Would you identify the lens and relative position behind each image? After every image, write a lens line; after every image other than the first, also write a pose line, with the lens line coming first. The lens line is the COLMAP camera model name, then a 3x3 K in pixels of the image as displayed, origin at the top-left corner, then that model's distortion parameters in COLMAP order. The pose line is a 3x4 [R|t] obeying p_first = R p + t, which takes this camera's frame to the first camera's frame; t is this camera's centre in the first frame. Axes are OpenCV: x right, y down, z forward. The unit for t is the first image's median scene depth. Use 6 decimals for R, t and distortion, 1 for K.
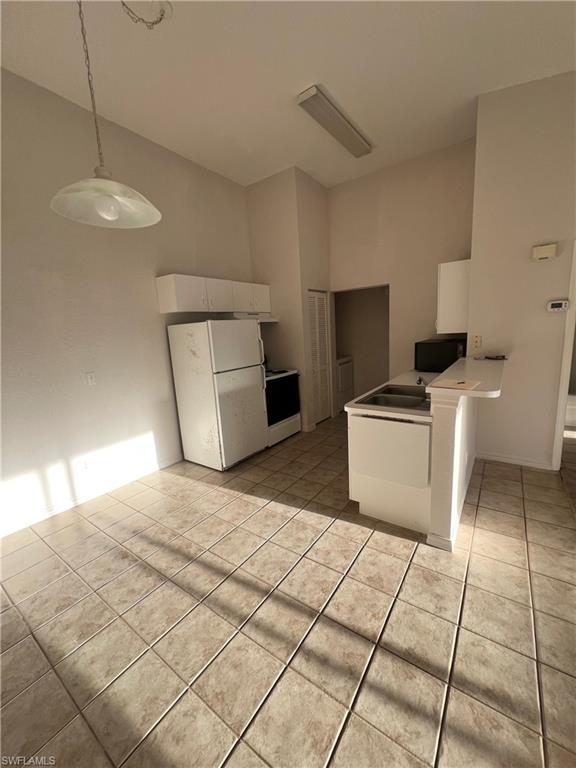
lens RADIAL K [[307.6, 0, 288.0], [0, 307.6, 384.0], [0, 0, 1]] dist [-0.001152, -0.000331]
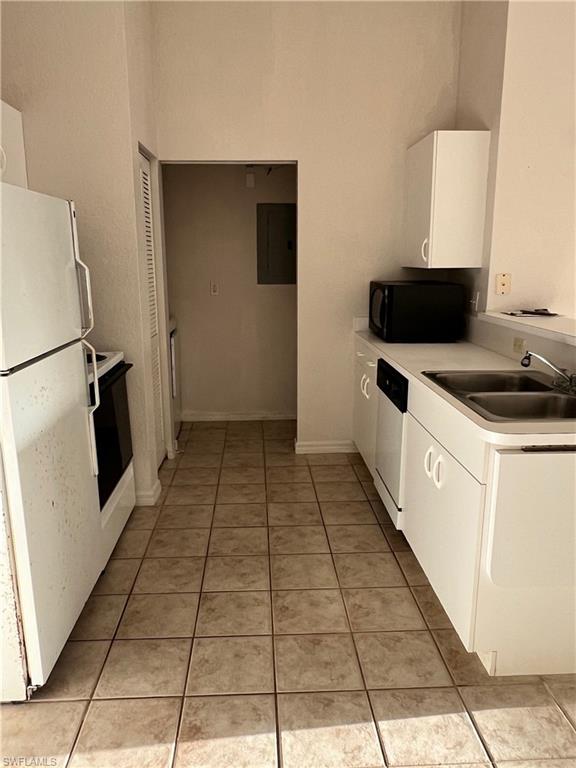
lens RADIAL K [[579.2, 0, 288.0], [0, 579.2, 384.0], [0, 0, 1]] dist [-0.002670, -0.001173]
pose [[0.785043, -0.081219, 0.614093, -0.328423], [0.069050, 0.996662, 0.043544, -0.028503], [-0.615581, 0.008219, 0.788031, 0.391918]]
